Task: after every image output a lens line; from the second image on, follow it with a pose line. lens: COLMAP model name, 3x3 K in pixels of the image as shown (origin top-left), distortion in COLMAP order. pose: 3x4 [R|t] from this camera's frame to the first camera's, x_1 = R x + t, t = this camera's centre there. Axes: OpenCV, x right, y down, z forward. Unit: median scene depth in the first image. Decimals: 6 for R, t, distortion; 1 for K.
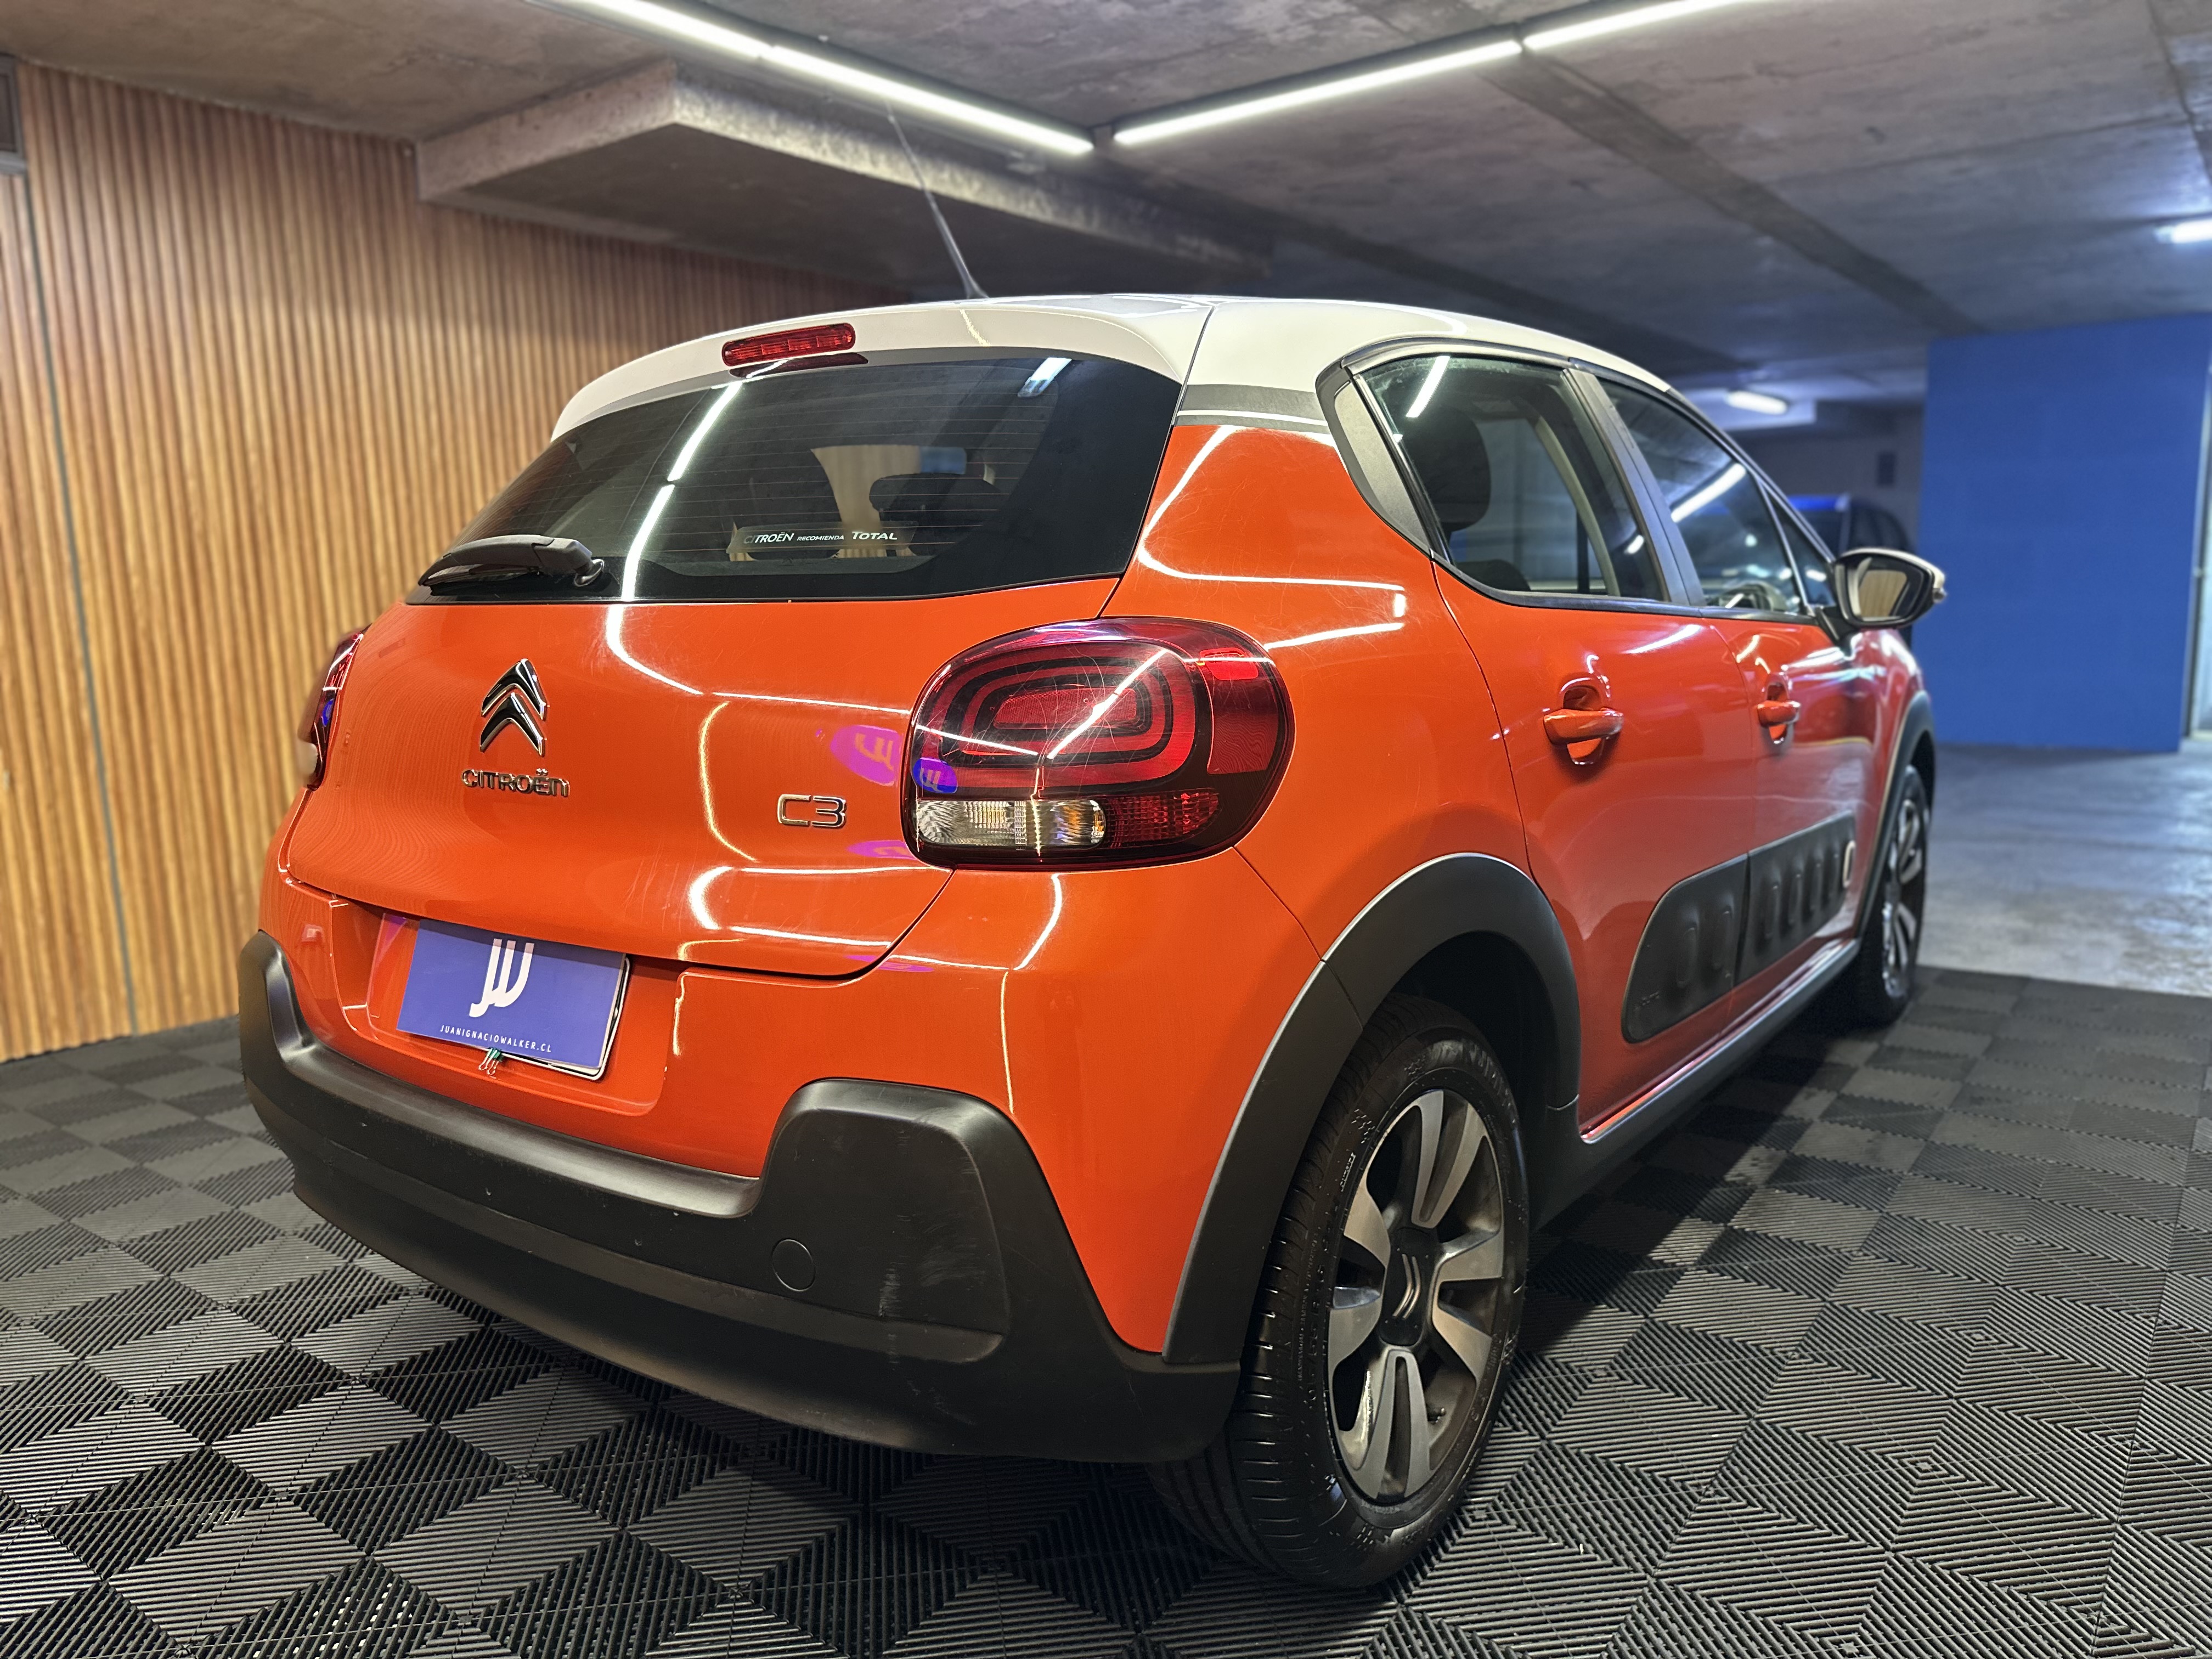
lens RADIAL K [[1596.1, 0, 1120.1], [0, 1596.1, 825.1], [0, 0, 1]] dist [0.051615, -0.058476]
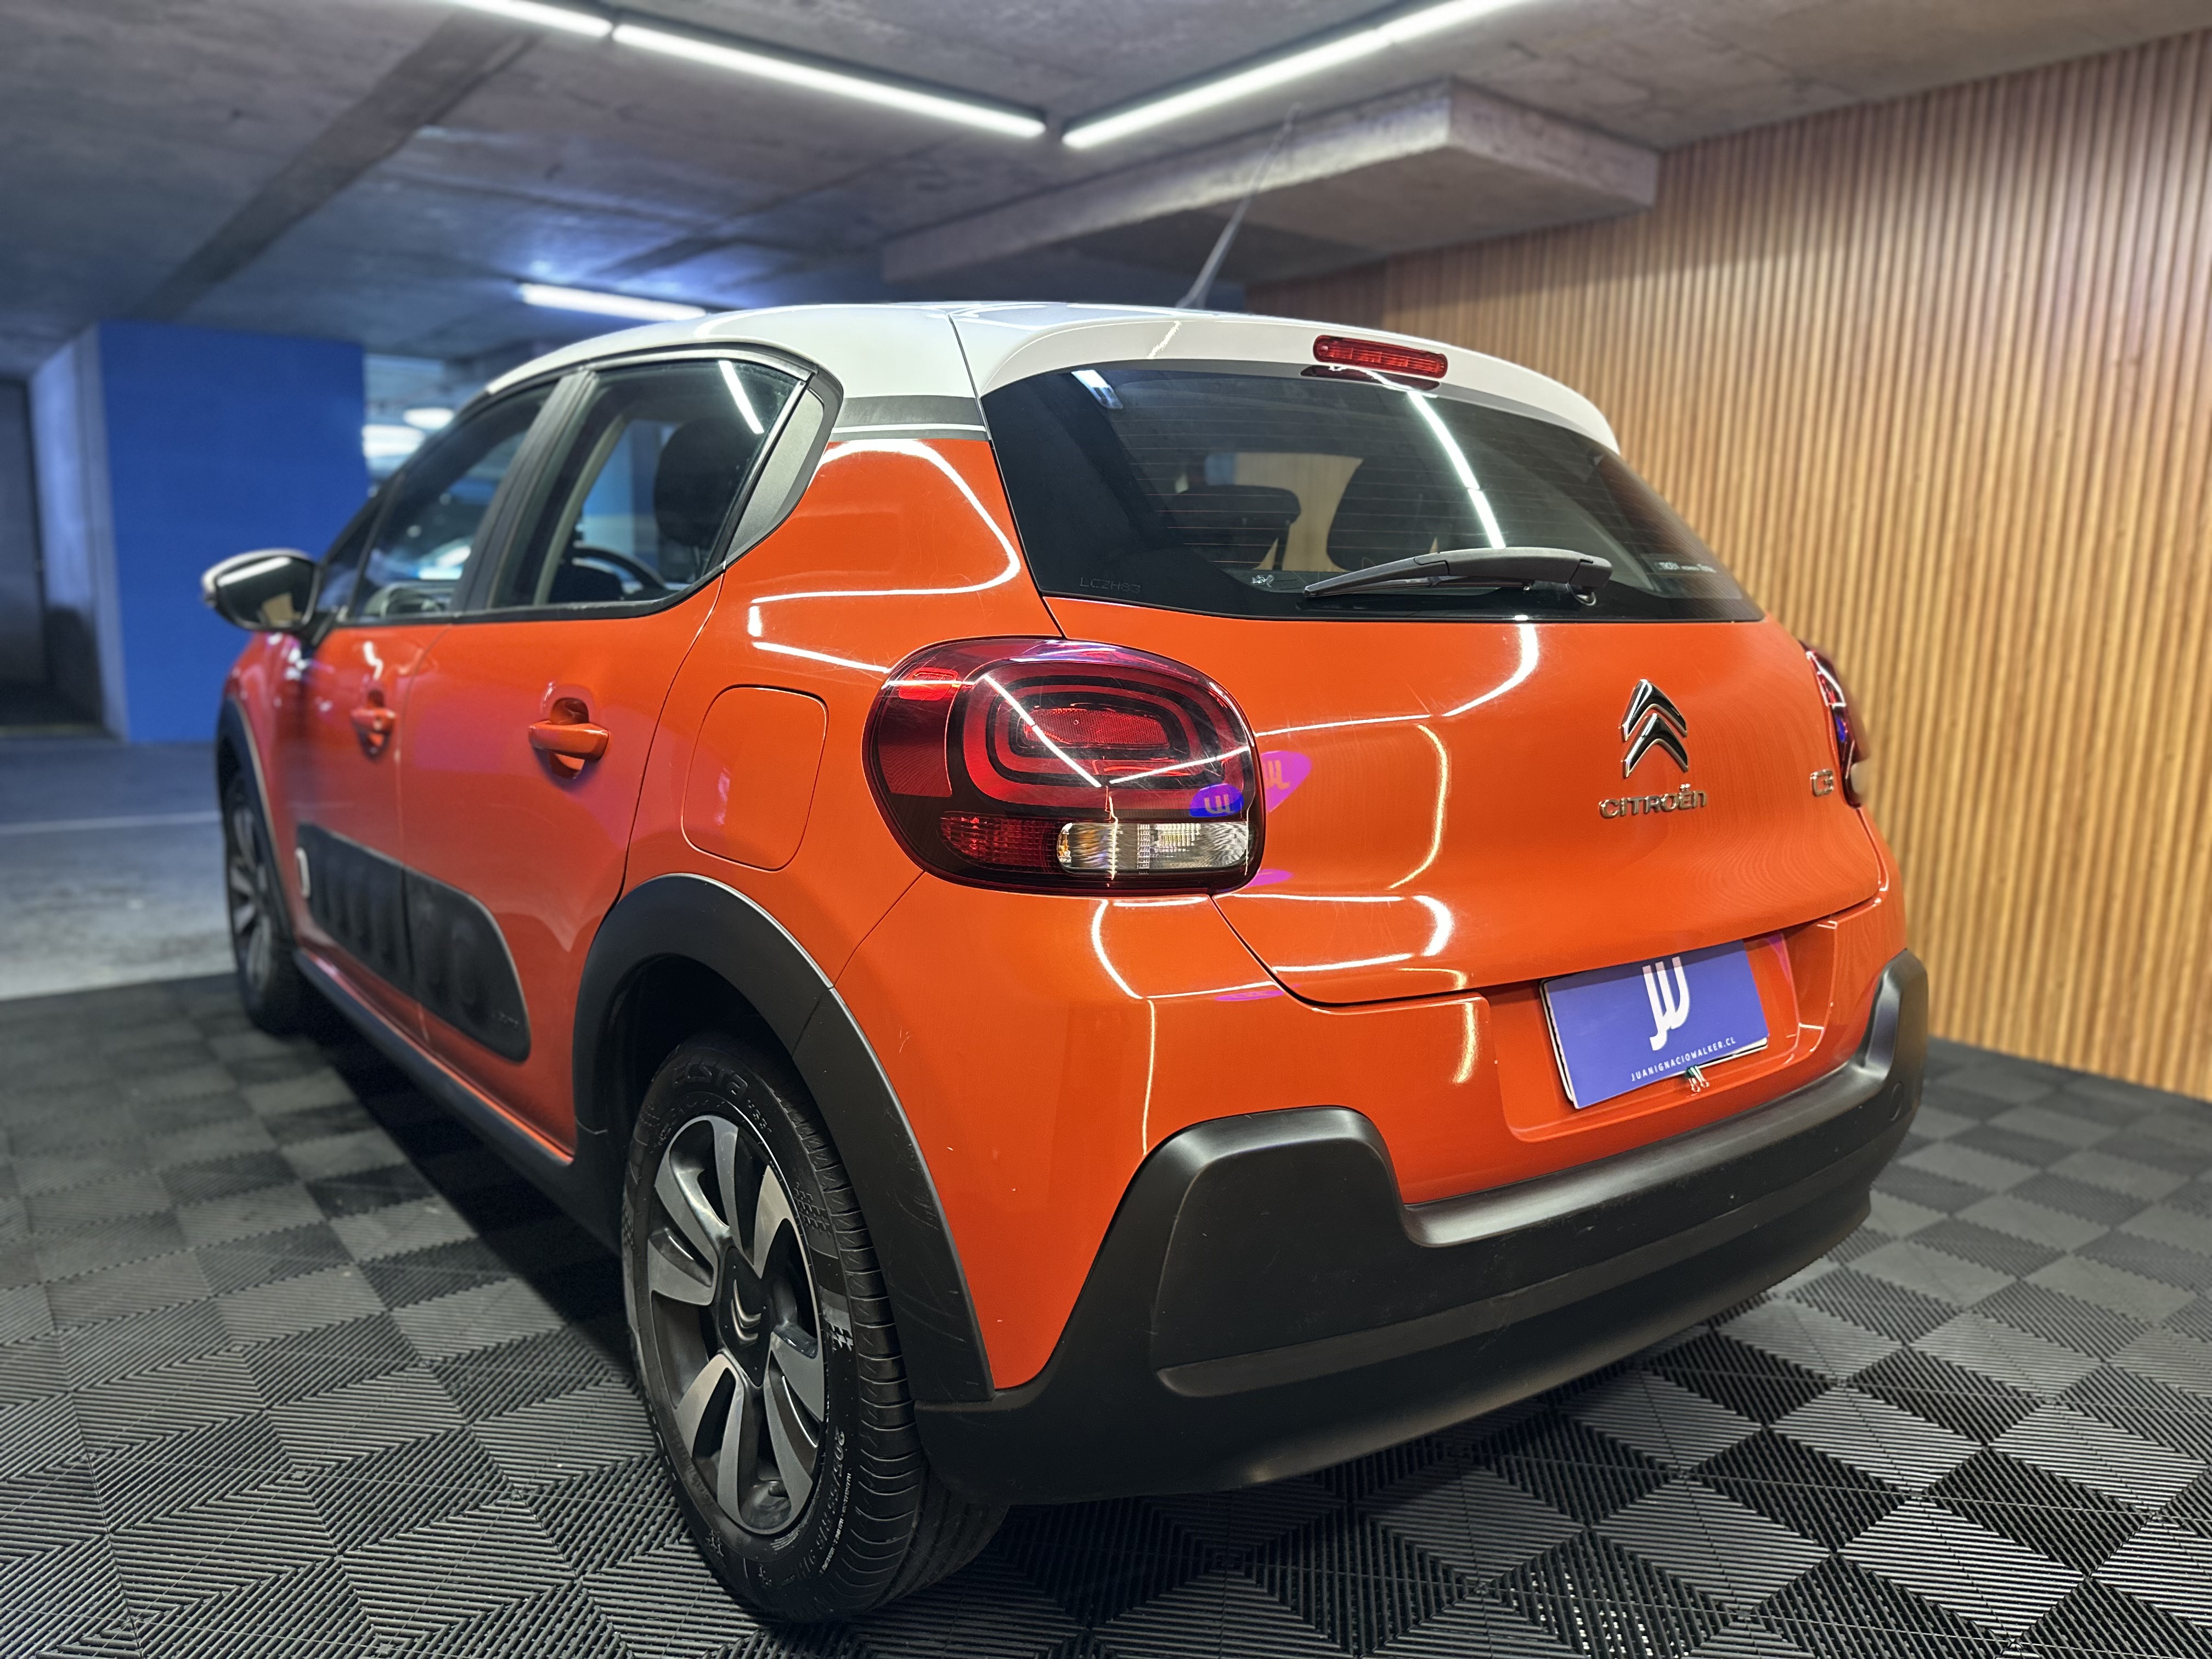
lens RADIAL K [[1596.1, 0, 1120.1], [0, 1596.1, 825.1], [0, 0, 1]] dist [0.051615, -0.058476]
pose [[0.267630, -0.117011, 0.956390, -1.396917], [0.114165, 0.989457, 0.089110, -0.137254], [-0.956734, 0.085338, 0.278167, 1.029066]]
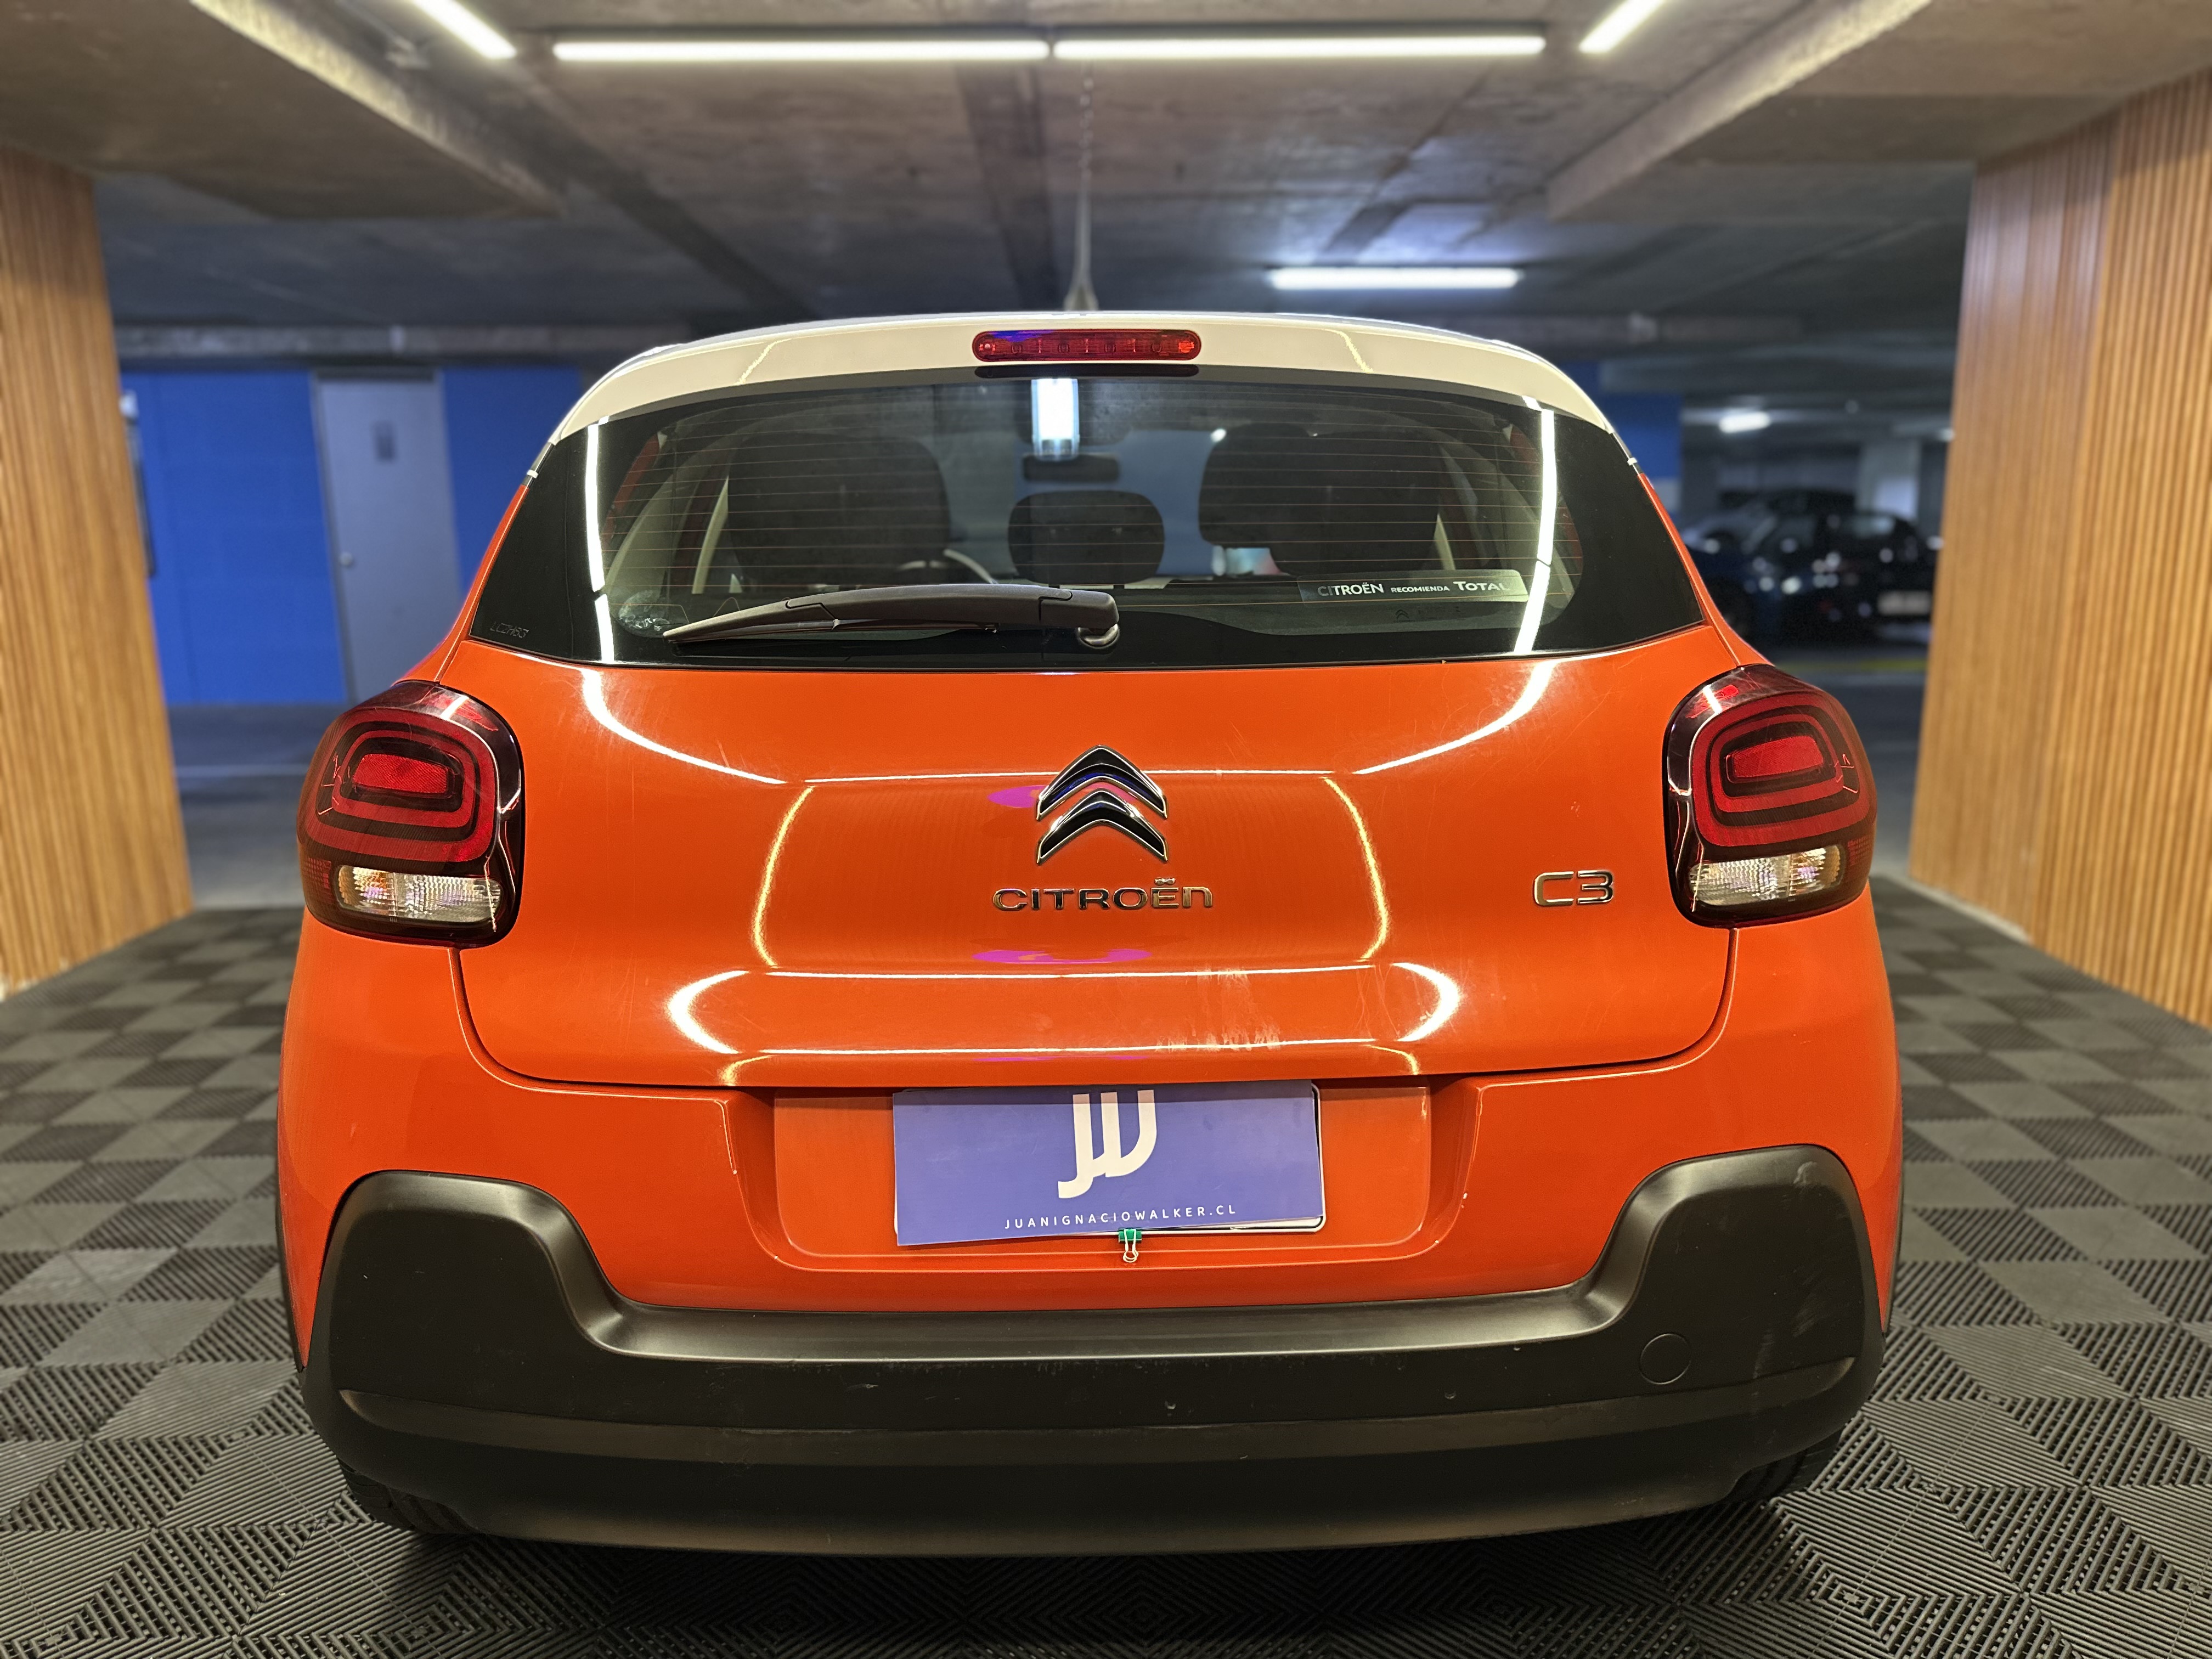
lens RADIAL K [[1596.1, 0, 1120.1], [0, 1596.1, 825.1], [0, 0, 1]] dist [0.051615, -0.058476]
pose [[0.785818, -0.103200, 0.609787, -0.842399], [0.085874, 0.994636, 0.057667, -0.105972], [-0.612467, 0.007049, 0.790465, 0.361700]]
